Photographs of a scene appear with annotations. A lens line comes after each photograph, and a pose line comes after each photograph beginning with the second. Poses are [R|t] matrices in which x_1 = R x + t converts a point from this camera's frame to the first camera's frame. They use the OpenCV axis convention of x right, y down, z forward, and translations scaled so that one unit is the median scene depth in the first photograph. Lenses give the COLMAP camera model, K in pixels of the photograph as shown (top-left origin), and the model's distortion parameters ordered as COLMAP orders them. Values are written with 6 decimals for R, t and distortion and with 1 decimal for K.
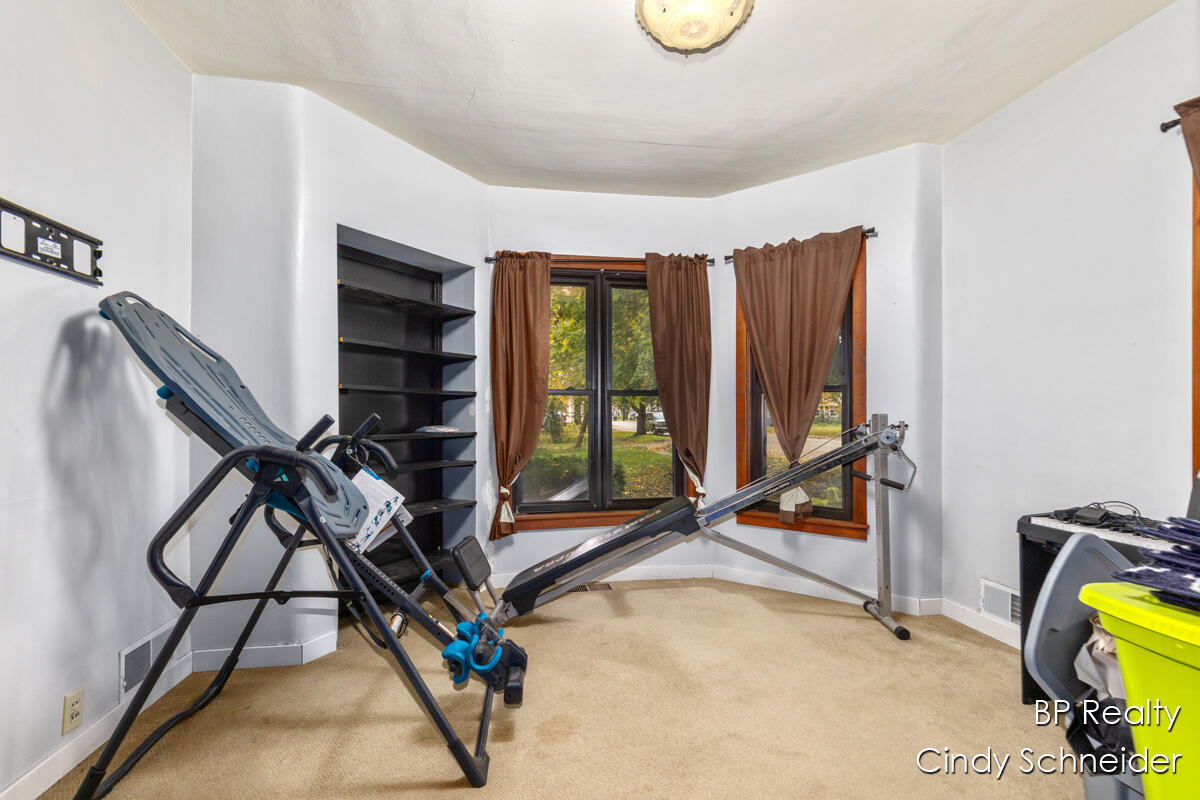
lens RADIAL K [[541.0, 0, 601.3], [0, 541.0, 409.2], [0, 0, 1]] dist [0.004715, -0.000219]
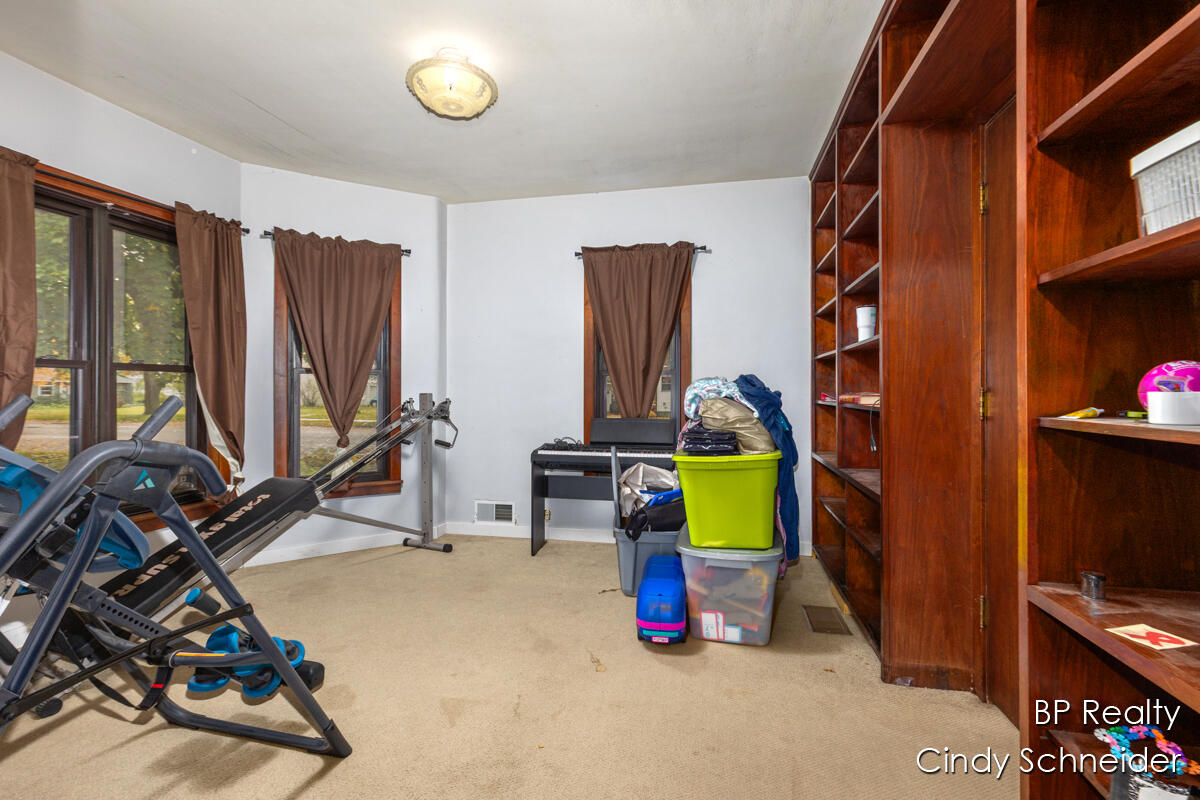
lens RADIAL K [[555.3, 0, 596.0], [0, 555.3, 391.7], [0, 0, 1]] dist [0.001708, -0.000034]
pose [[0.371097, 0.000571, 0.928594, -0.491590], [-0.007343, 0.999970, 0.002320, -0.000797], [-0.928565, -0.007680, 0.371090, 0.079244]]
